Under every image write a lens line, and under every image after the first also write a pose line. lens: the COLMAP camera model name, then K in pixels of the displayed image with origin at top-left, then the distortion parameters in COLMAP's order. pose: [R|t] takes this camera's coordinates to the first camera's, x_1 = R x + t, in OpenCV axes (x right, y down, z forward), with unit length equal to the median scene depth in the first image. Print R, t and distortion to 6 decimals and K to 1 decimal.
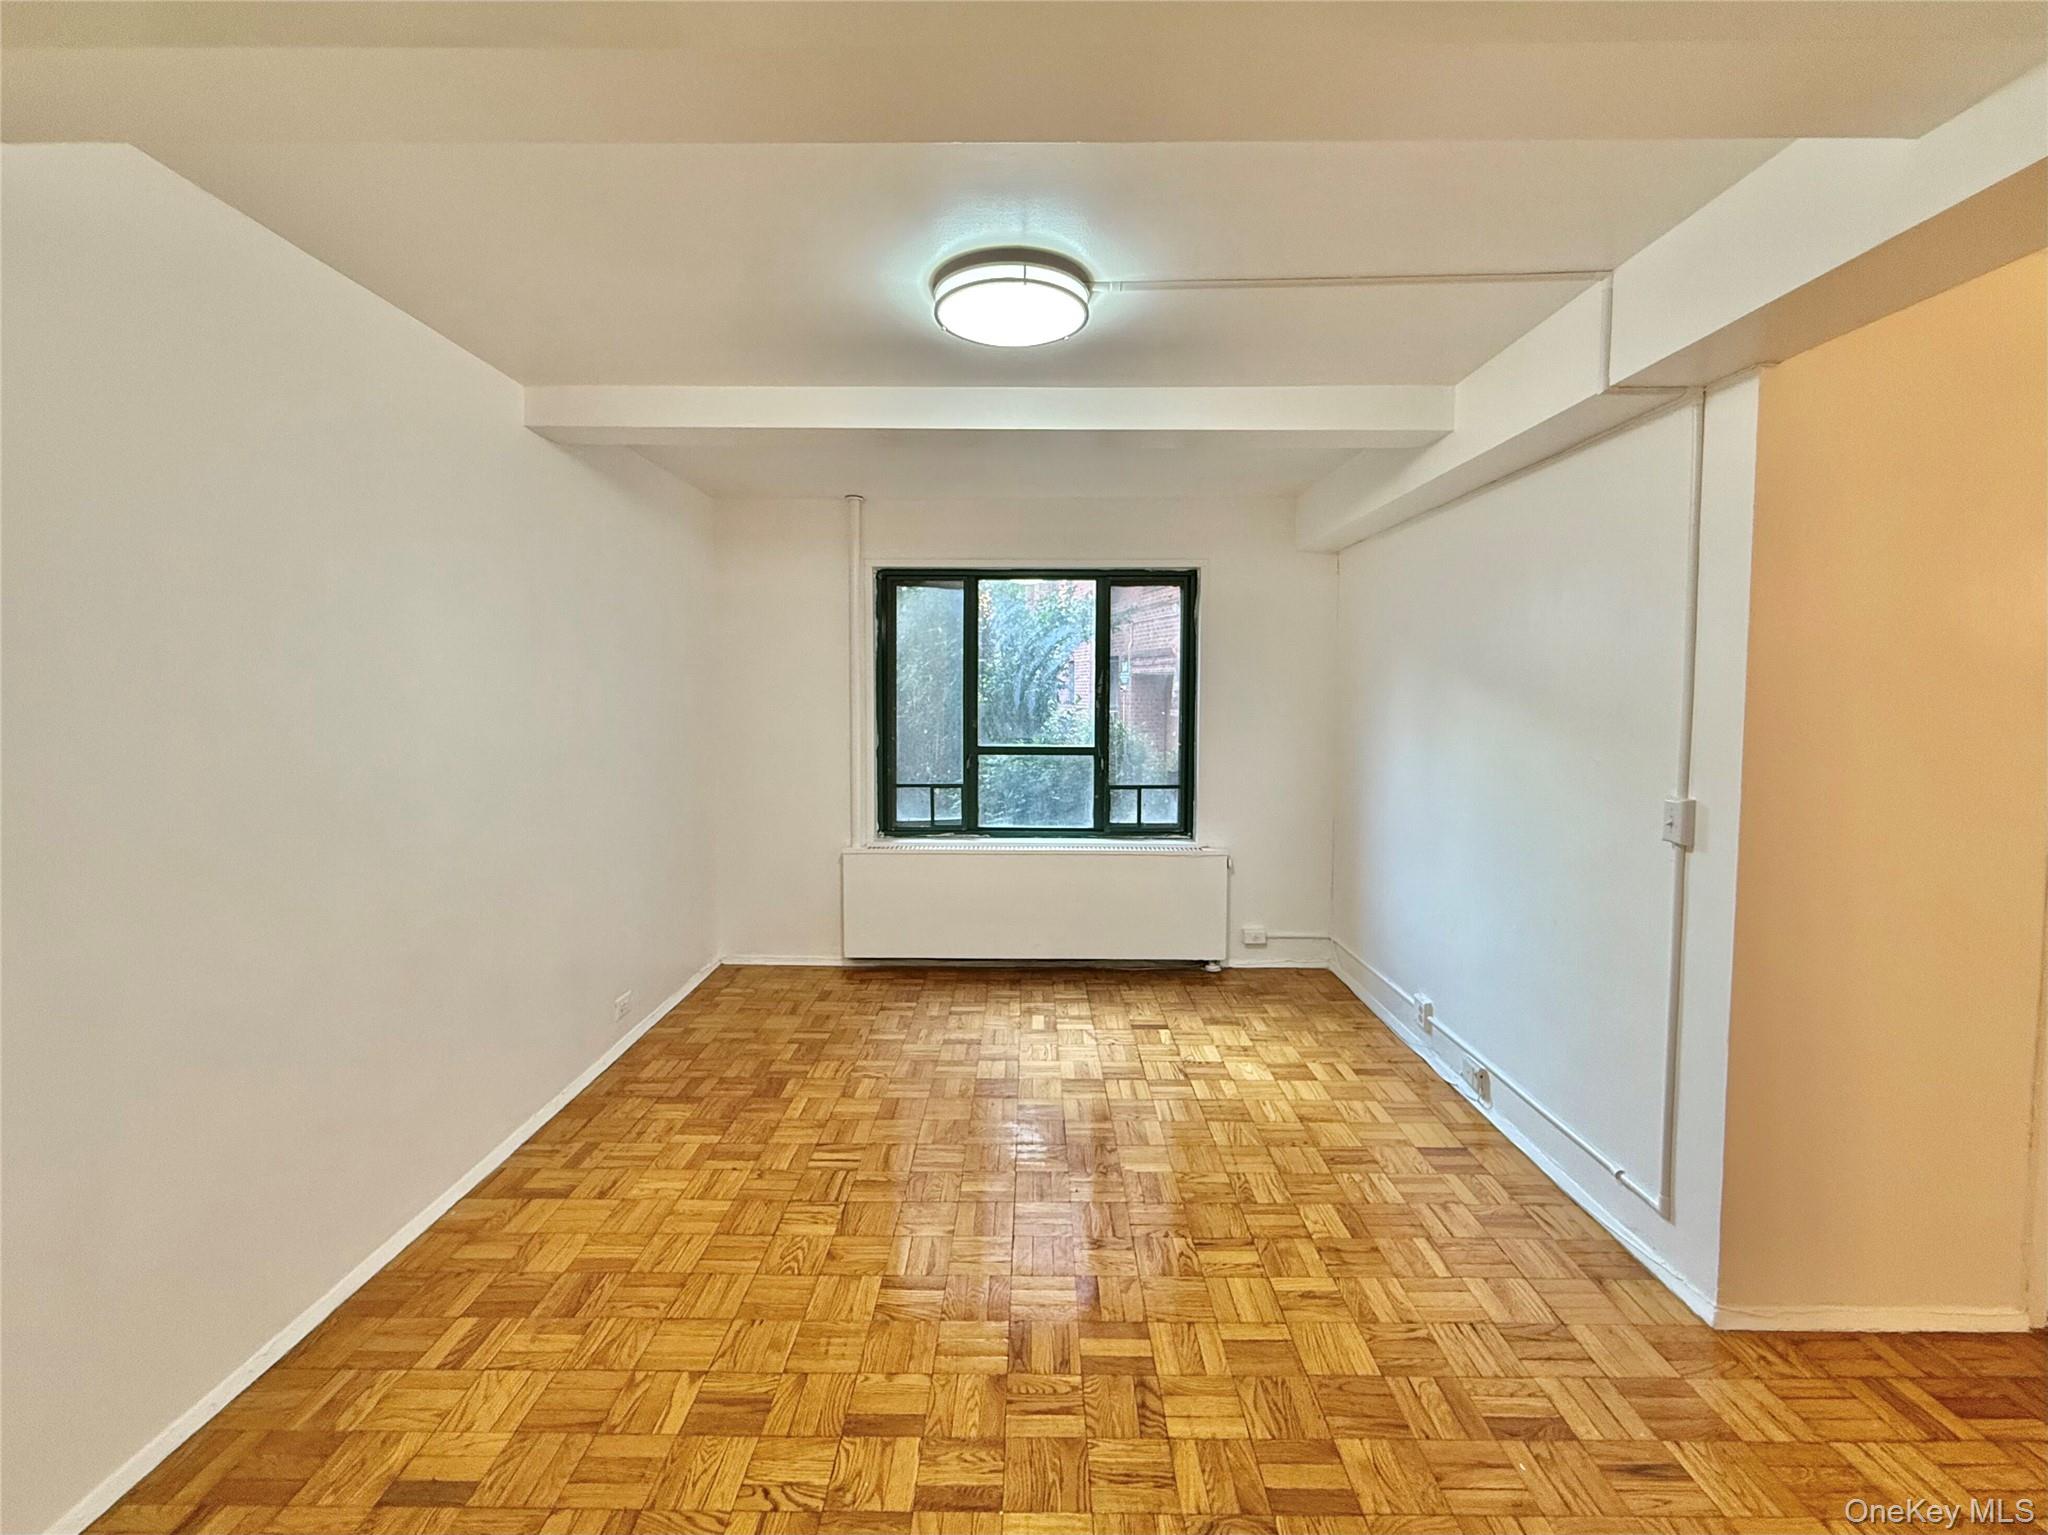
lens RADIAL K [[880.4, 0, 1023.8], [0, 880.4, 736.1], [0, 0, 1]] dist [-0.001396, -0.000155]
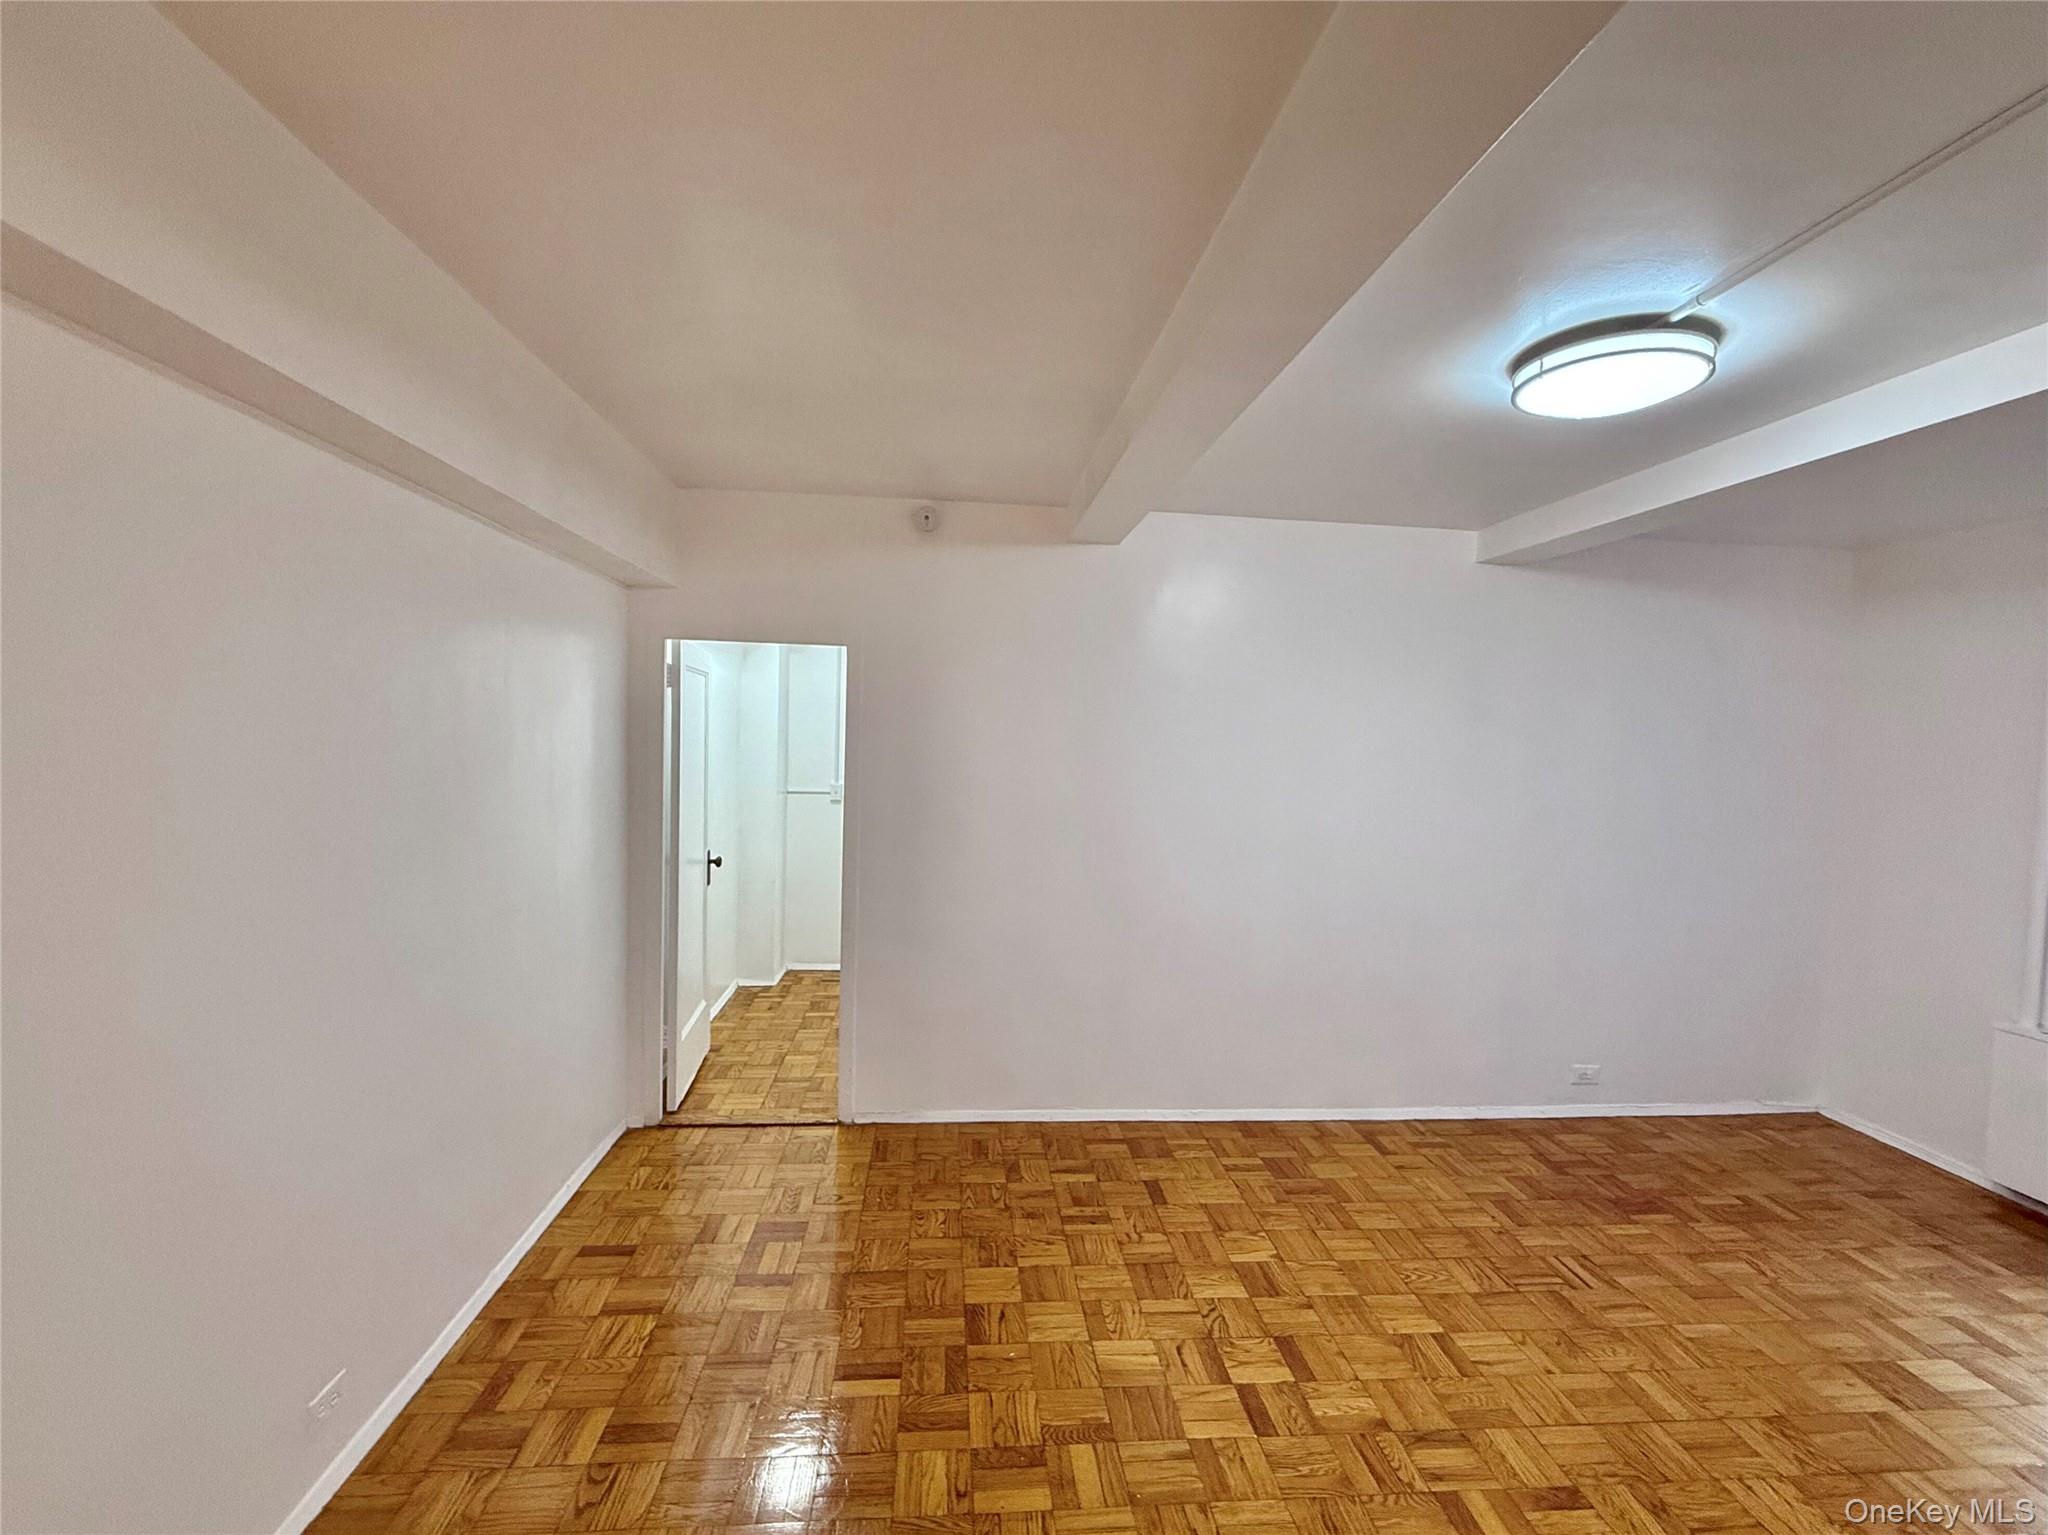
lens RADIAL K [[841.6, 0, 1006.9], [0, 841.6, 766.5], [0, 0, 1]] dist [-0.002912, -0.000626]
pose [[0.095735, 0.039245, -0.994633, 0.760059], [-0.079834, 0.996306, 0.031626, -0.060217], [0.992200, 0.076378, 0.098514, 0.310372]]
